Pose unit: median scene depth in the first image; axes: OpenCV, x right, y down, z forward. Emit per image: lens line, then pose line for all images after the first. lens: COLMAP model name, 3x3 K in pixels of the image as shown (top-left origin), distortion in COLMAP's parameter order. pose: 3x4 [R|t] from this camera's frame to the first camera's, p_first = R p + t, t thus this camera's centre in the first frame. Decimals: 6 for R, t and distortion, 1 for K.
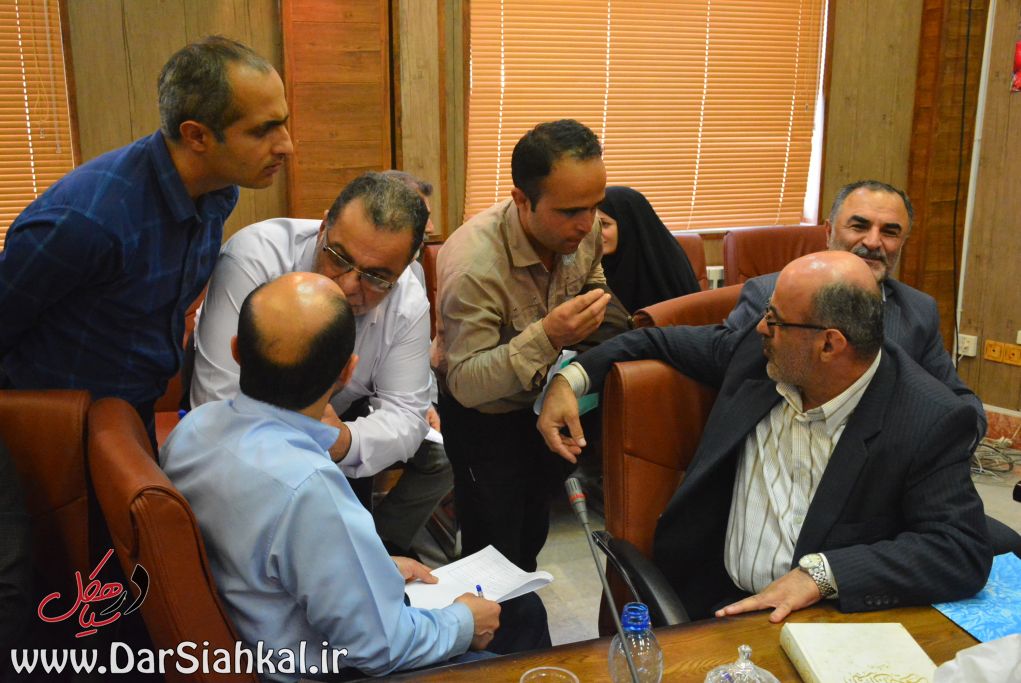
lens RADIAL K [[1051.6, 0, 510.5], [0, 1051.6, 343.4], [0, 0, 1]] dist [0.011067, 0.000000]
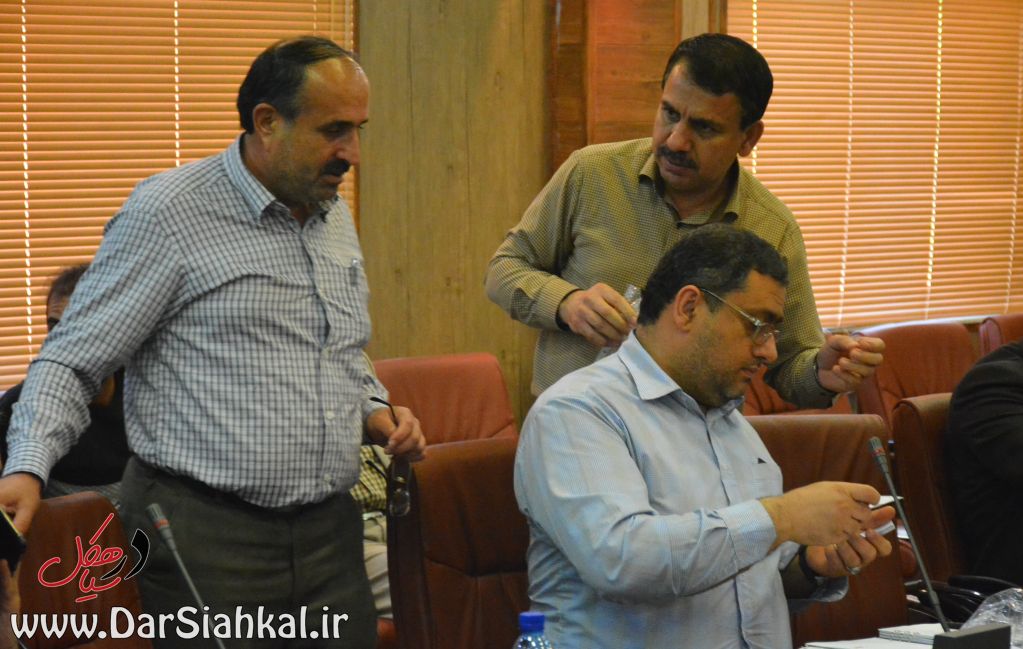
lens RADIAL K [[3120.3, 0, 511.4], [0, 3120.3, 324.1], [0, 0, 1]] dist [0.236417, 0.000000]
pose [[0.888670, -0.027321, 0.457732, -1.063752], [0.101801, 0.985068, -0.138847, 0.163059], [-0.447104, 0.169987, 0.878181, -0.749857]]
